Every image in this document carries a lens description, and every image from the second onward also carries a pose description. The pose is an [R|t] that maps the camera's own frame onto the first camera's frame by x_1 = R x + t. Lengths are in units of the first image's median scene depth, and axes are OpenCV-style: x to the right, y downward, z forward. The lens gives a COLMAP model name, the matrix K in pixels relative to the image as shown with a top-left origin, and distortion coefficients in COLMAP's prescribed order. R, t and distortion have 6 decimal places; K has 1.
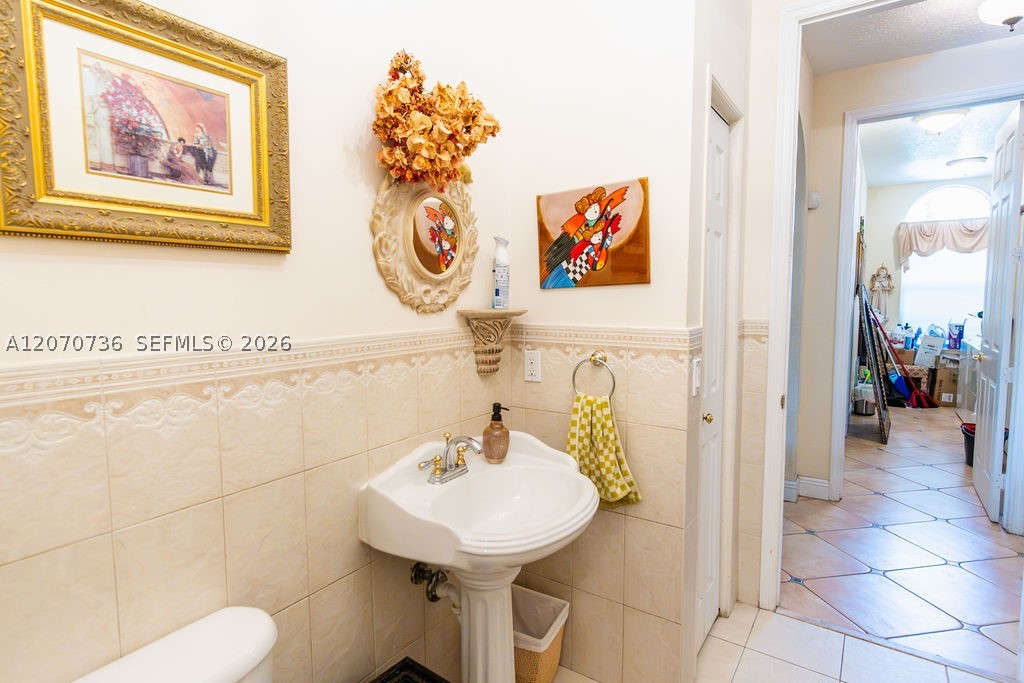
lens RADIAL K [[547.2, 0, 503.6], [0, 547.2, 336.6], [0, 0, 1]] dist [-0.007812, 0.007329]
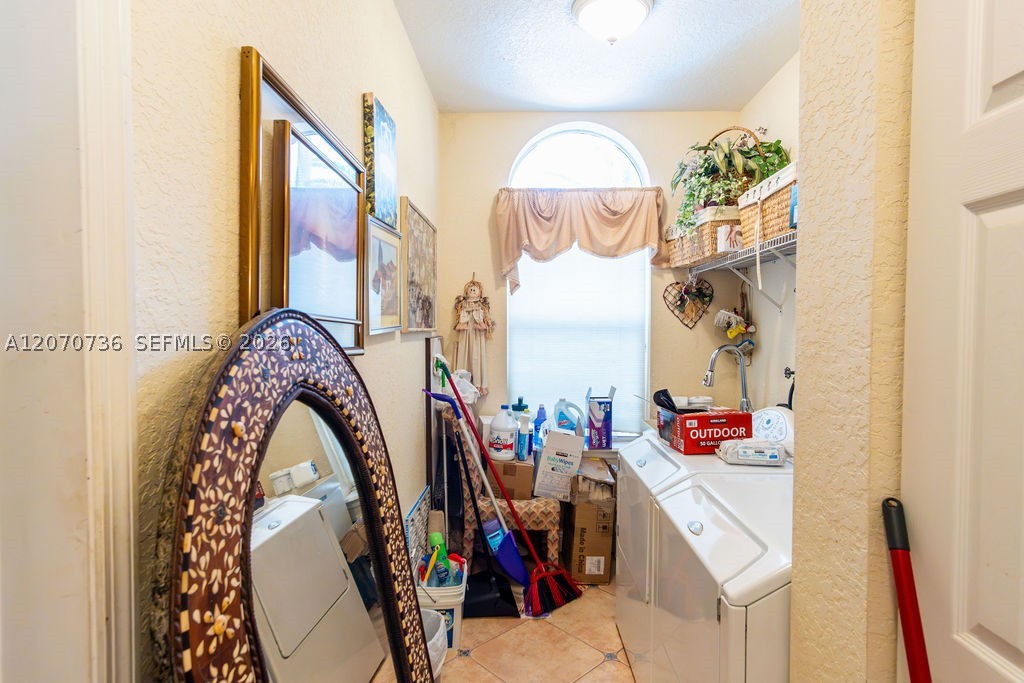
lens RADIAL K [[547.2, 0, 508.9], [0, 547.2, 335.5], [0, 0, 1]] dist [-0.007812, 0.007329]
pose [[0.841654, -0.005781, 0.539987, 0.480775], [0.039732, 0.997895, -0.051246, -0.057009], [-0.538554, 0.064586, 0.840112, 0.610009]]
